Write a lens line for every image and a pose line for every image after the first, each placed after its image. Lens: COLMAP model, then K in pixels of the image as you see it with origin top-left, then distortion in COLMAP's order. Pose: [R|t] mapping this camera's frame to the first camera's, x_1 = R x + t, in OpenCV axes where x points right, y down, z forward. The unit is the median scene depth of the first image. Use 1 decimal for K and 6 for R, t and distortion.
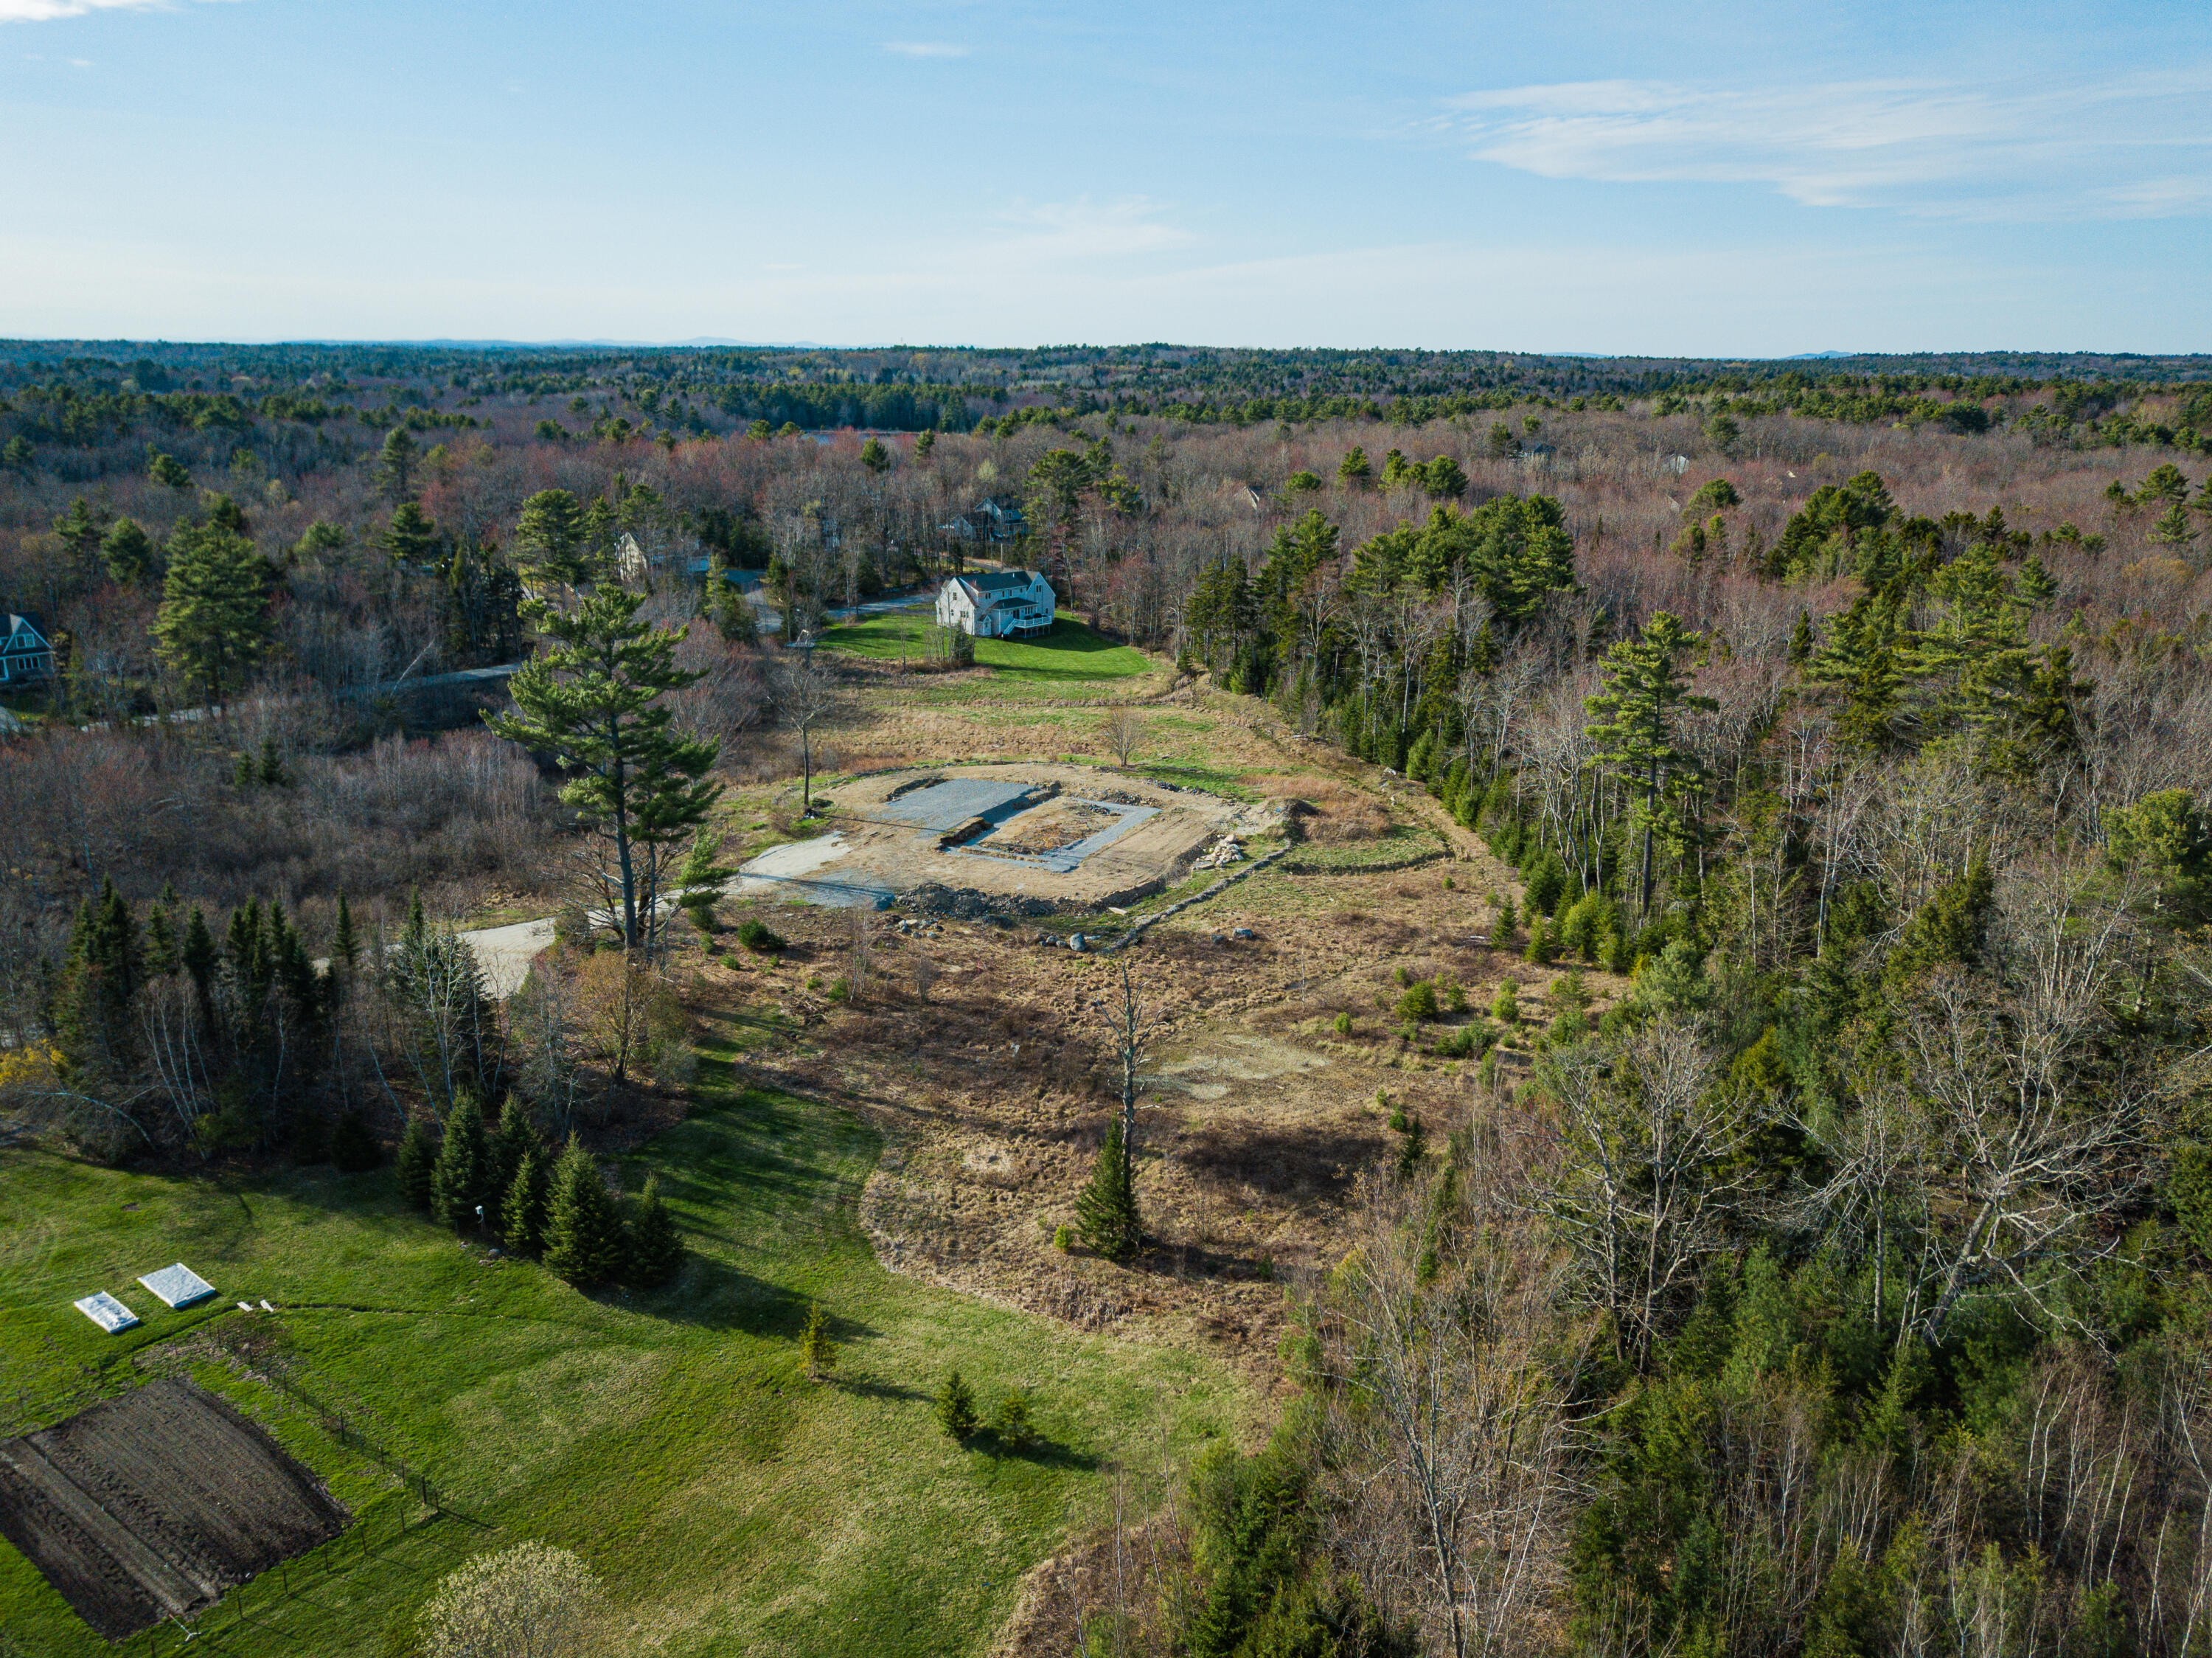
lens RADIAL K [[1699.2, 0, 1098.9], [0, 1699.2, 846.8], [0, 0, 1]] dist [0.019947, -0.025130]
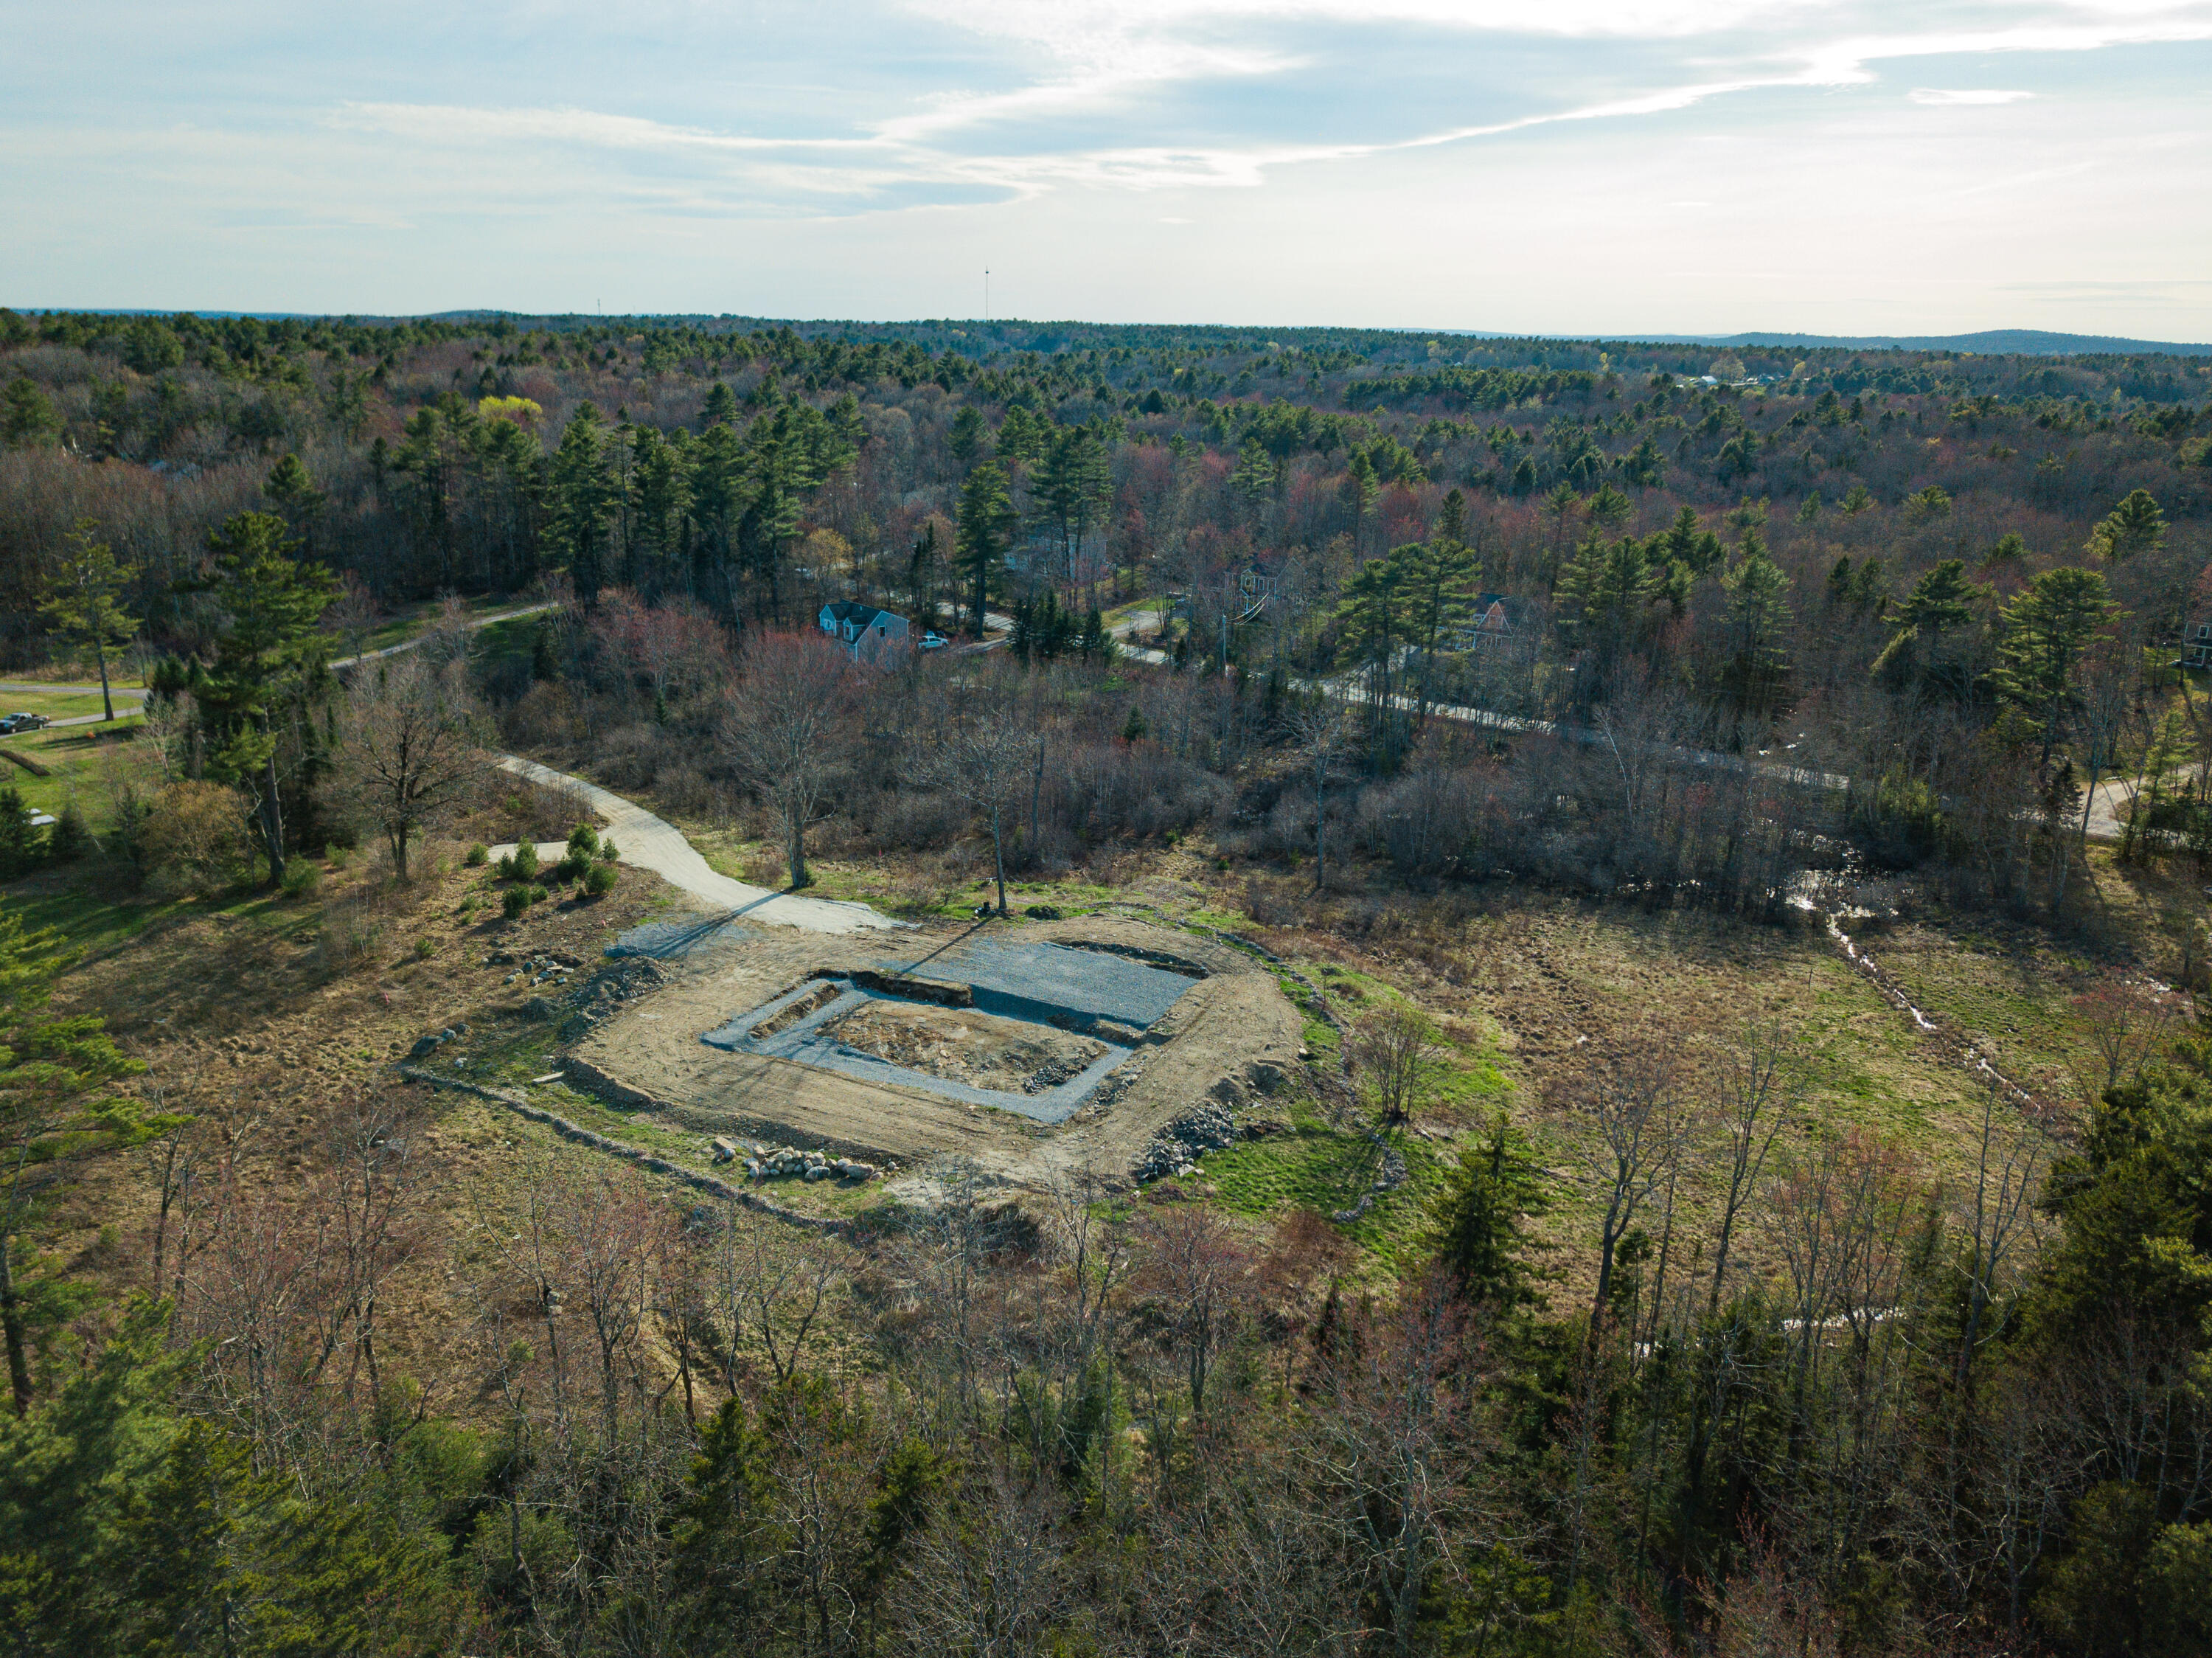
lens RADIAL K [[1699.2, 0, 1097.1], [0, 1699.2, 812.3], [0, 0, 1]] dist [0.019947, -0.025130]
pose [[-0.033748, 0.266906, -0.963131, 0.609322], [-0.295914, 0.917803, 0.264713, -0.297802], [0.954618, 0.293938, 0.048008, 1.018143]]
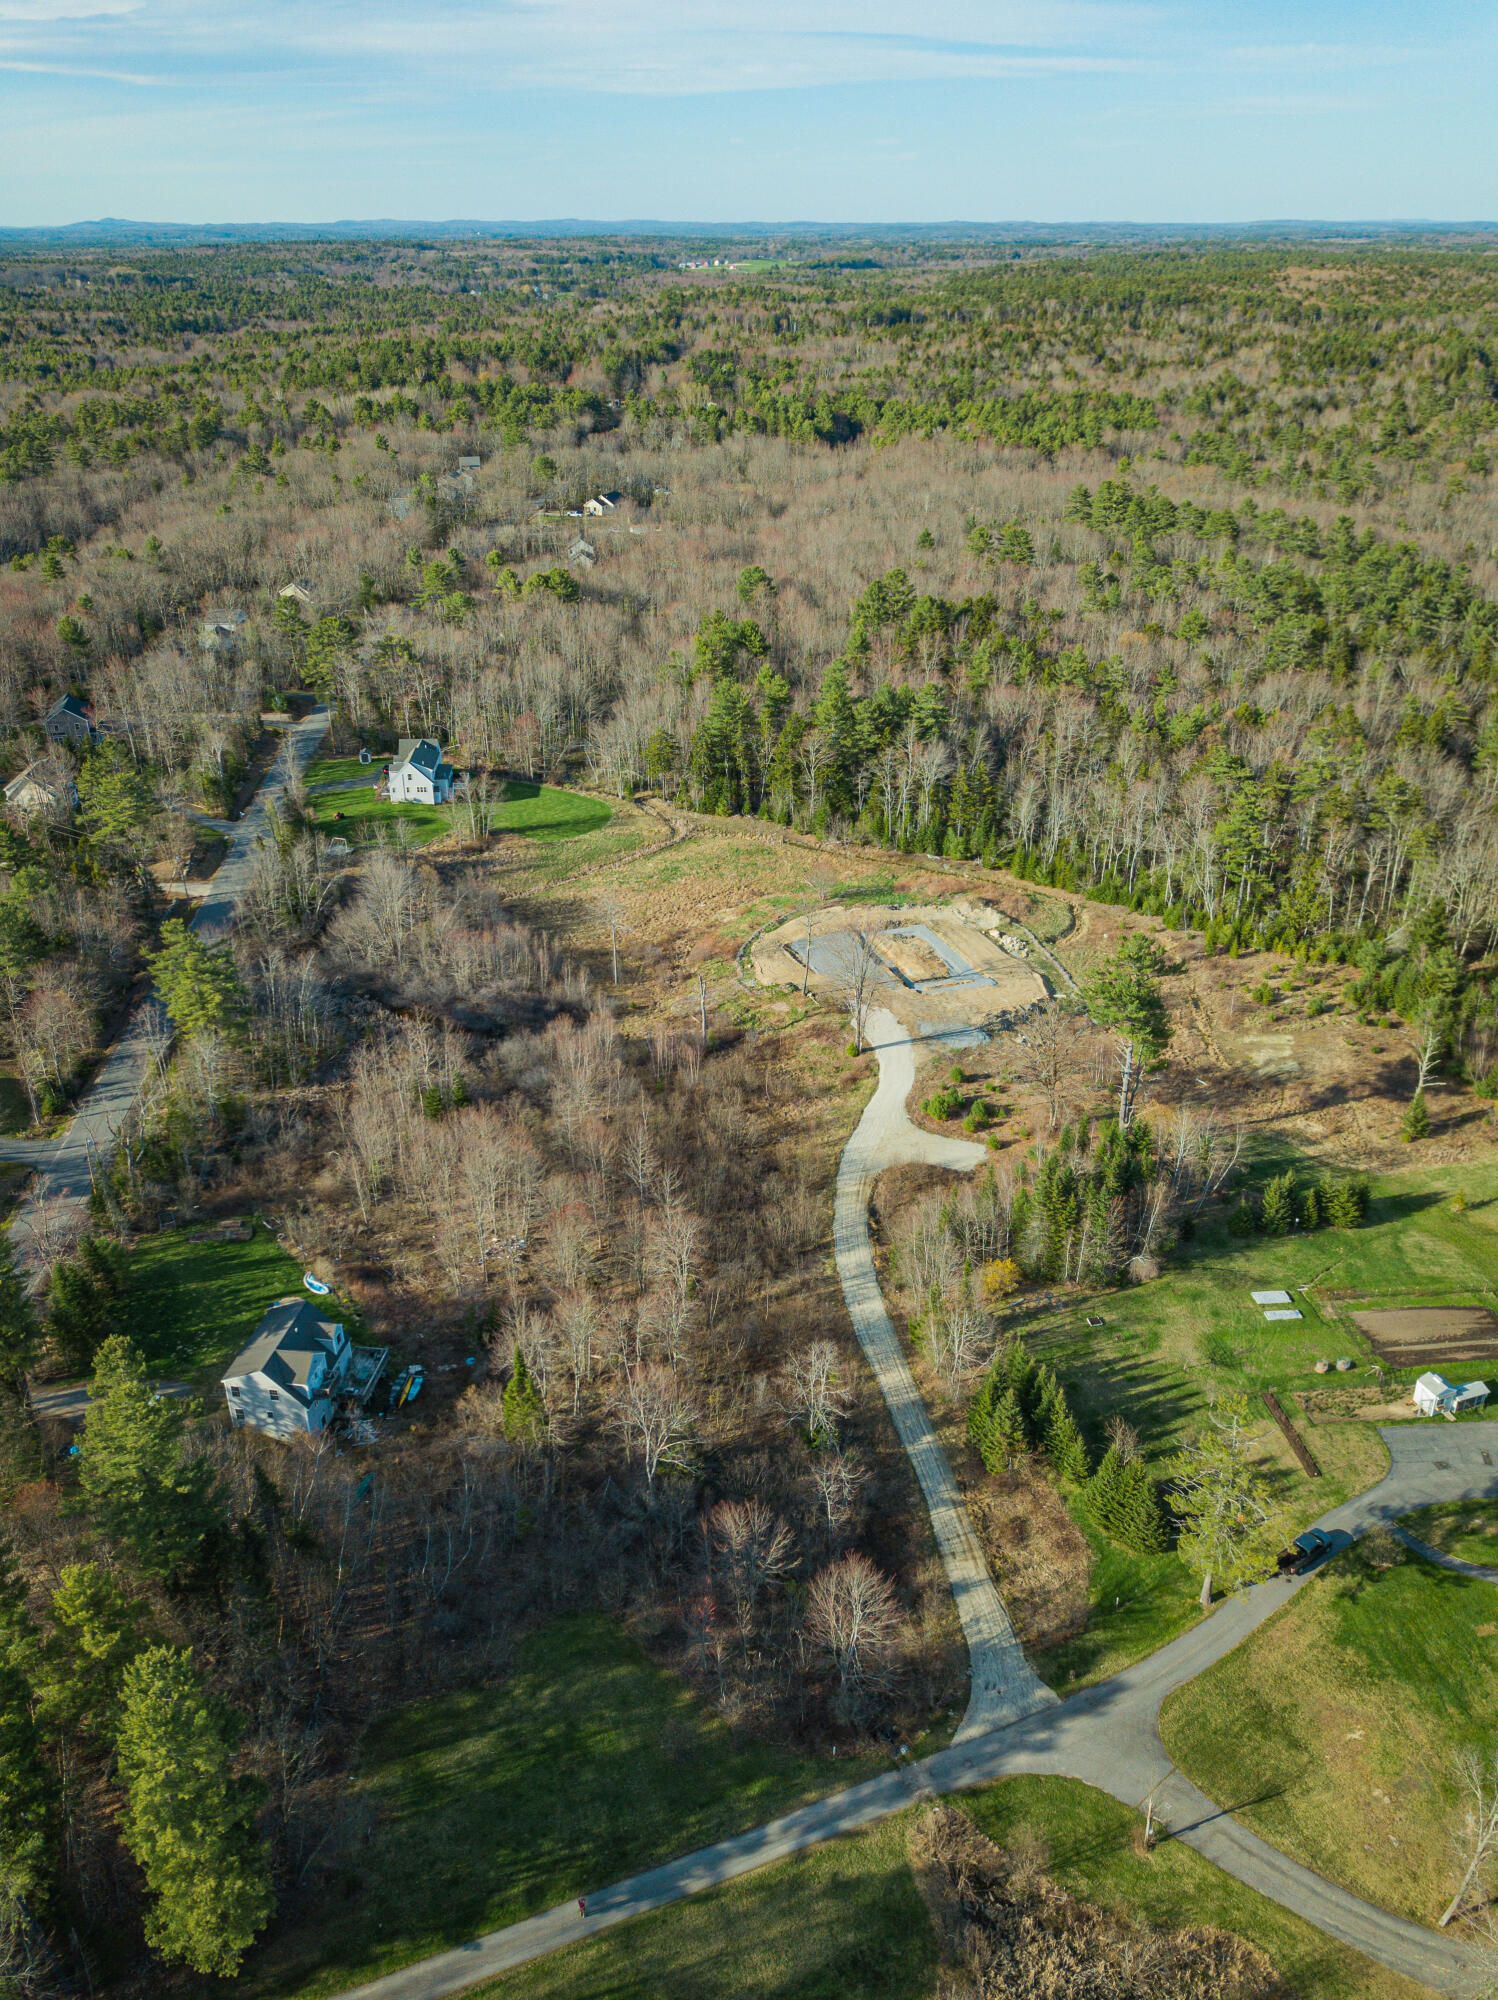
lens RADIAL K [[1536.1, 0, 750.8], [0, 1536.1, 1015.5], [0, 0, 1]] dist [0.019947, -0.025130]
pose [[0.727355, -0.325107, 0.604368, -1.103008], [0.199864, 0.942843, 0.266648, -0.401393], [-0.656513, -0.073157, 0.750758, -0.036054]]
